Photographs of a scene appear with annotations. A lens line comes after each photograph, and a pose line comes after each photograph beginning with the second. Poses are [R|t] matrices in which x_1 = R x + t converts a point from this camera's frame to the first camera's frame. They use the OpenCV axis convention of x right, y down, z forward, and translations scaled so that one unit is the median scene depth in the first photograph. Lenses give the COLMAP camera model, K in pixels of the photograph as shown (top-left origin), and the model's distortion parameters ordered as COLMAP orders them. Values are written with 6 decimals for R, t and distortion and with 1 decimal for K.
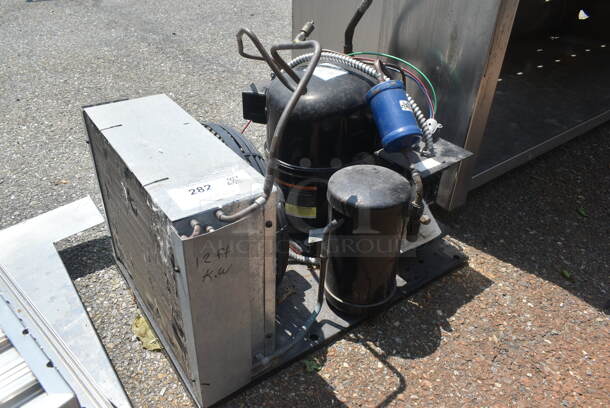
lens RADIAL K [[465.7, 0, 305.0], [0, 465.7, 204.0], [0, 0, 1]] dist [-0.013317, -0.002080]
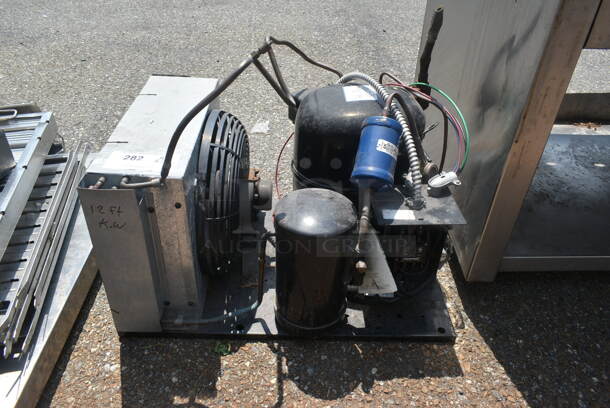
lens RADIAL K [[465.7, 0, 305.0], [0, 465.7, 204.0], [0, 0, 1]] dist [-0.013317, -0.002080]
pose [[0.820756, 0.339821, -0.459217, 0.523844], [-0.334784, 0.937457, 0.095361, -0.129624], [0.462902, 0.075471, 0.883191, 0.097288]]
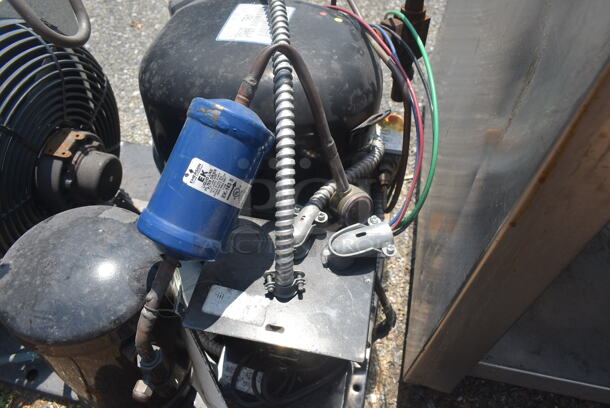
lens RADIAL K [[465.7, 0, 305.0], [0, 465.7, 204.0], [0, 0, 1]] dist [-0.013317, -0.002080]
pose [[0.663146, 0.584575, -0.467450, 0.459613], [-0.448494, 0.810331, 0.377115, -0.366709], [0.599241, -0.040434, 0.799547, 0.676620]]
